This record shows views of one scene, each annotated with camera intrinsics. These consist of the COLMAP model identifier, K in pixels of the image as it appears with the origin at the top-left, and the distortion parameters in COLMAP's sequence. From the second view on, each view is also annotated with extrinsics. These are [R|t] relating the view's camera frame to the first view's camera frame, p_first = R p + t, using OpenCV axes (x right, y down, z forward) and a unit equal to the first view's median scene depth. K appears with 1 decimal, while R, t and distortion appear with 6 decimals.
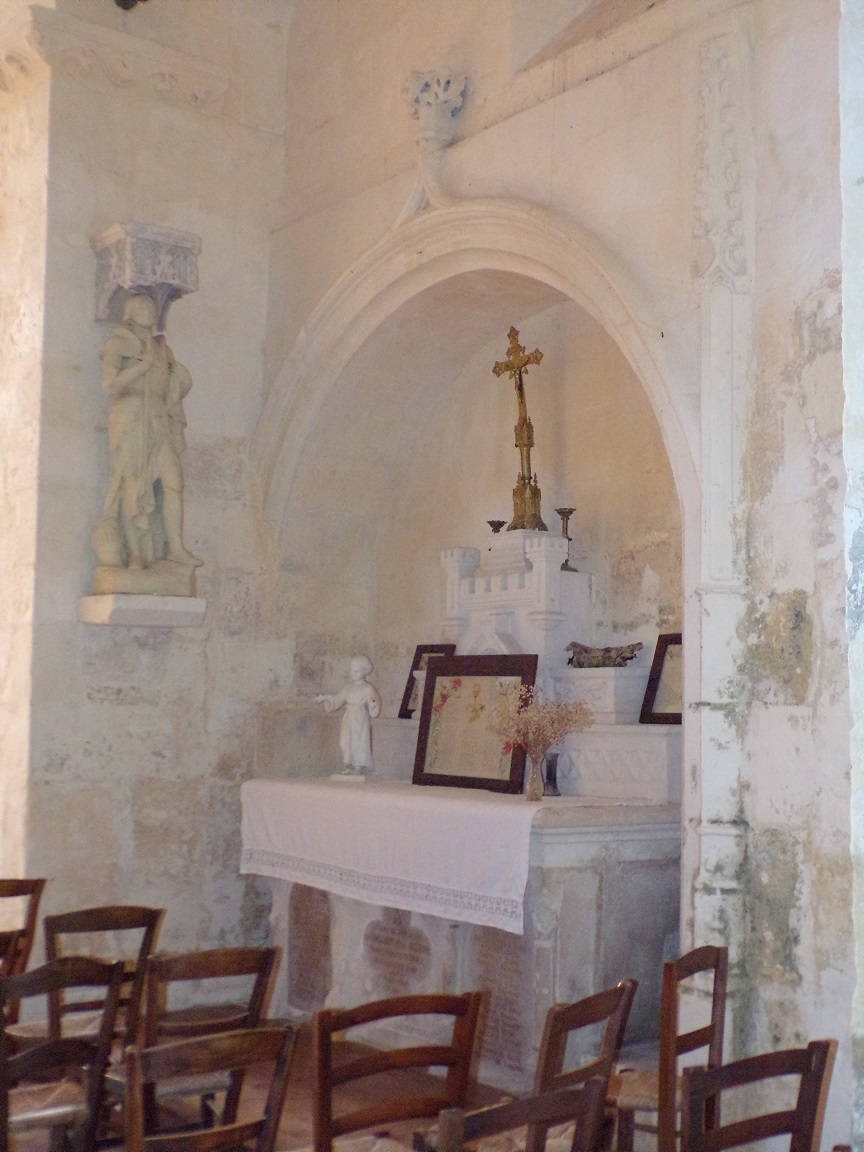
lens RADIAL K [[1479.3, 0, 432.0], [0, 1479.3, 576.0], [0, 0, 1]] dist [-0.013568, -0.003924]
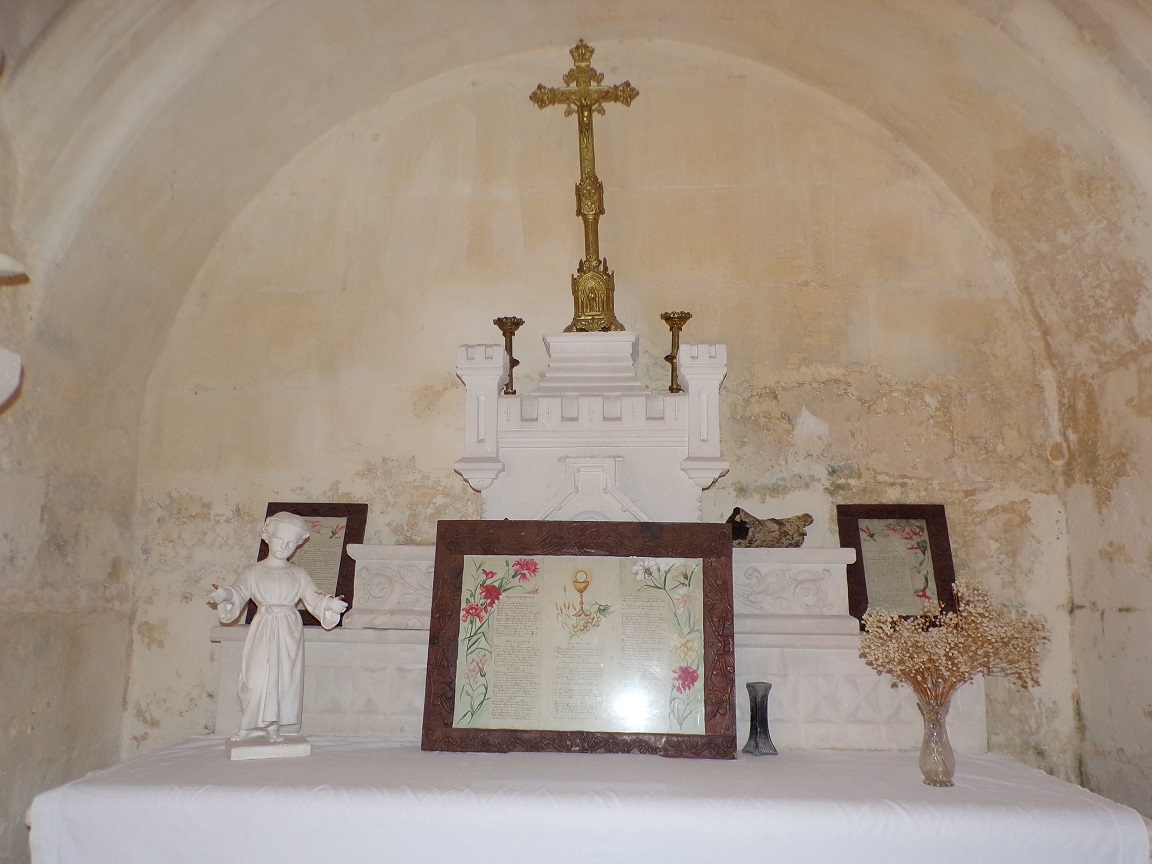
lens RADIAL K [[954.2, 0, 576.0], [0, 954.2, 432.0], [0, 0, 1]] dist [0.039983, 0.010944]
pose [[0.642721, 0.116453, 0.757198, -0.288099], [-0.068135, 0.993152, -0.094907, 0.057704], [-0.763064, 0.009407, 0.646254, 0.794904]]
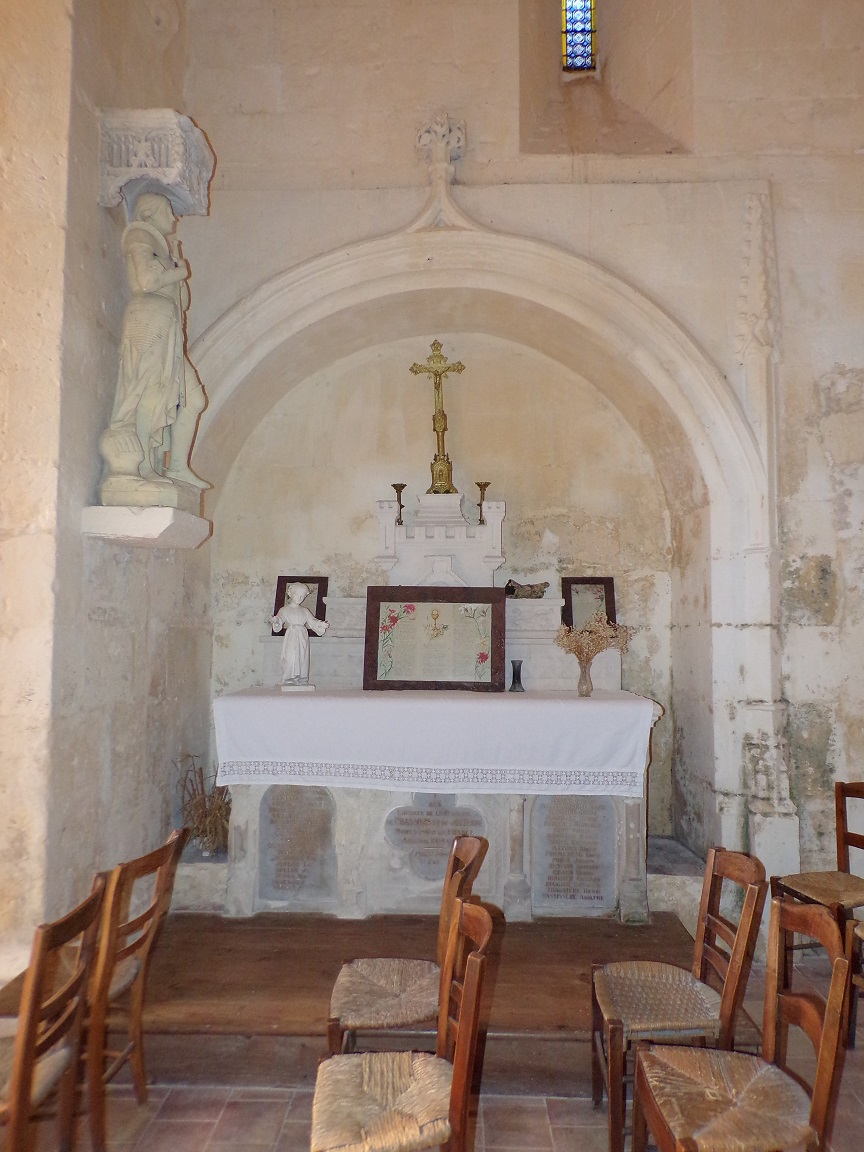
lens RADIAL K [[776.8, 0, 447.8], [0, 776.8, 575.8], [0, 0, 1]] dist [-0.005747, -0.001245]
pose [[0.631471, 0.044784, 0.774105, -0.517115], [-0.067389, 0.997723, -0.002749, 0.047930], [-0.772466, -0.050430, 0.633051, 0.598522]]
